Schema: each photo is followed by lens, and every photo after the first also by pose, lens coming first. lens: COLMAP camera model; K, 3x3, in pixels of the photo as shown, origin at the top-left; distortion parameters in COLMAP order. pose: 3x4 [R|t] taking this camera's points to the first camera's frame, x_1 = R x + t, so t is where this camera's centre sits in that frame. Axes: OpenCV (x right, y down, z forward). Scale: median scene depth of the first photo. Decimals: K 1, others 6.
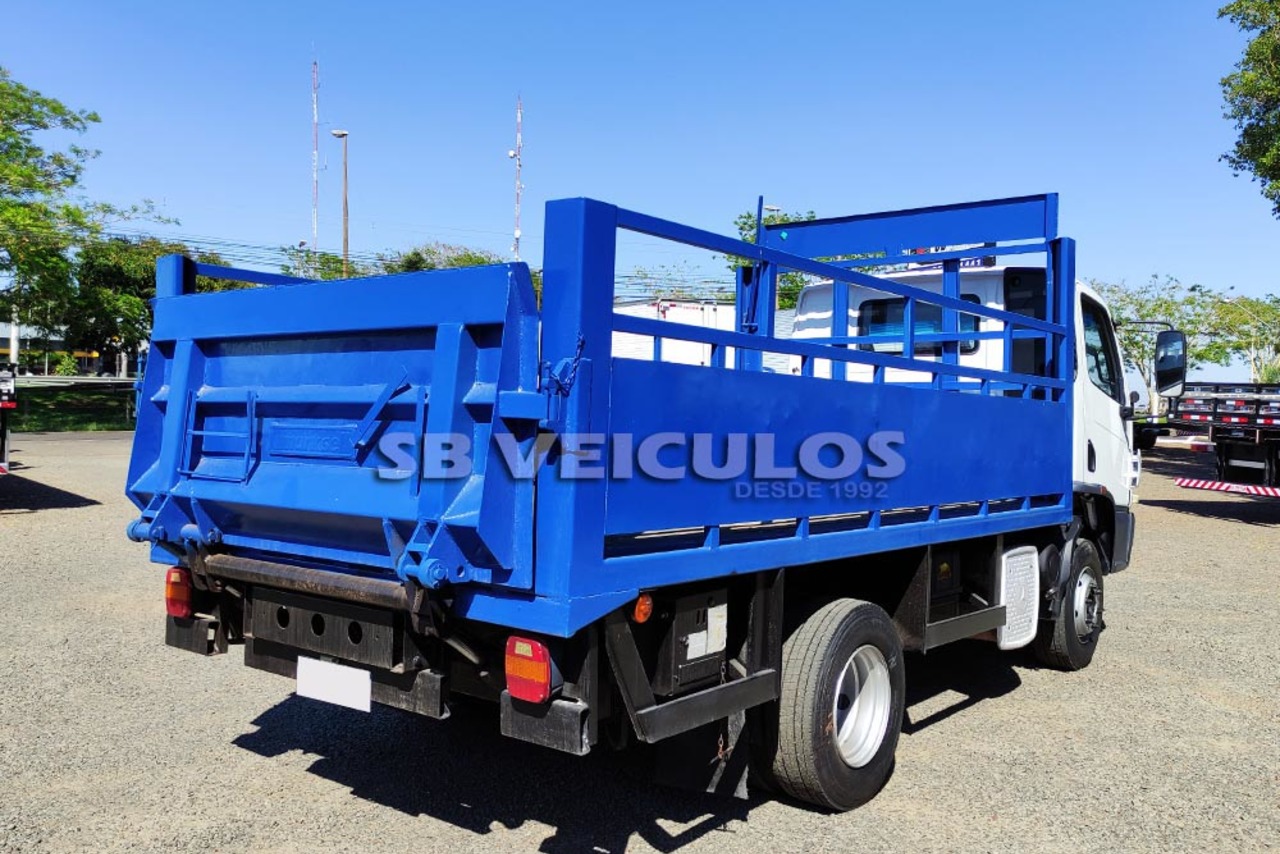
lens RADIAL K [[1046.8, 0, 640.0], [0, 1046.8, 427.0], [0, 0, 1]] dist [0.008917, 0.004389]
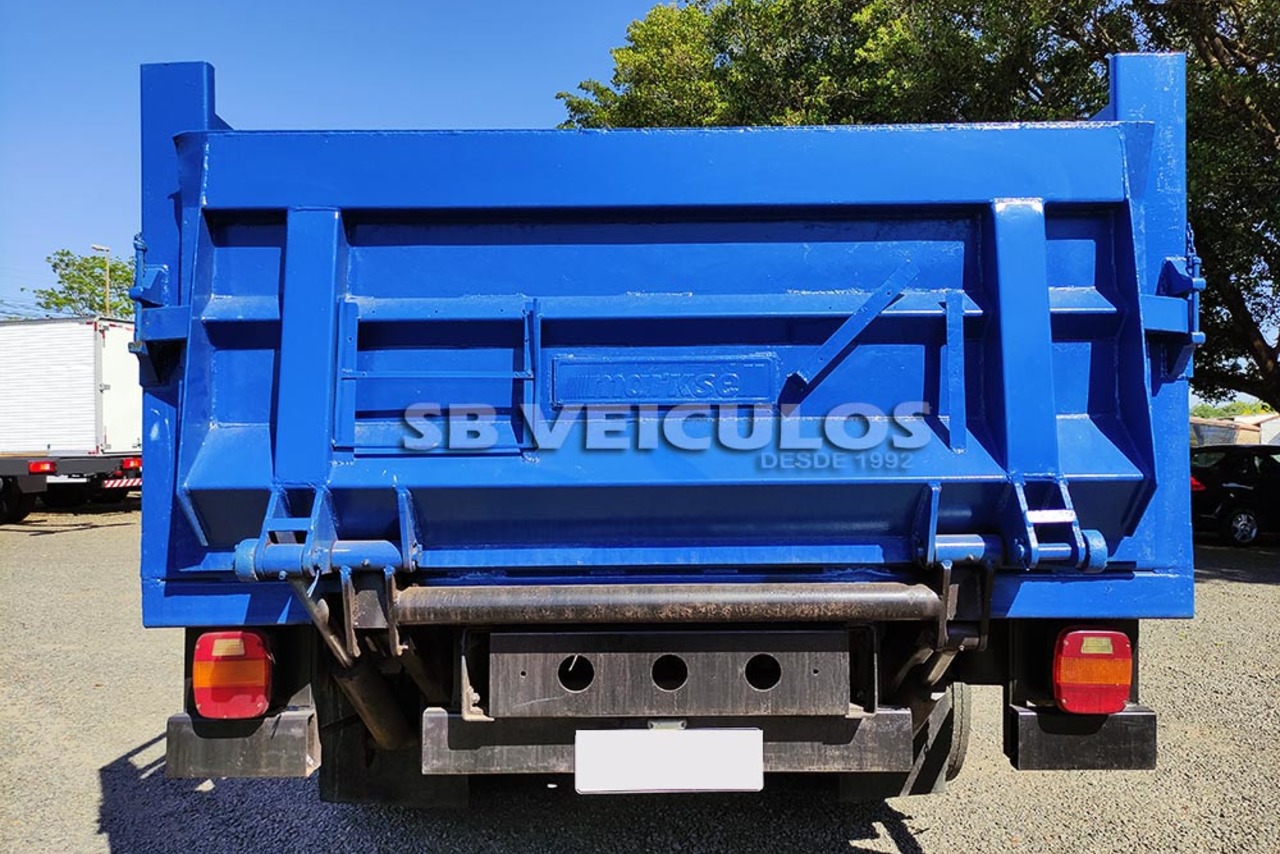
lens RADIAL K [[903.0, 0, 640.0], [0, 903.0, 427.0], [0, 0, 1]] dist [0.000343, 0.000962]
pose [[0.801884, -0.006771, 0.597441, -0.630127], [0.025340, 0.999421, -0.022685, 0.051056], [-0.596942, 0.033329, 0.801592, 0.554823]]
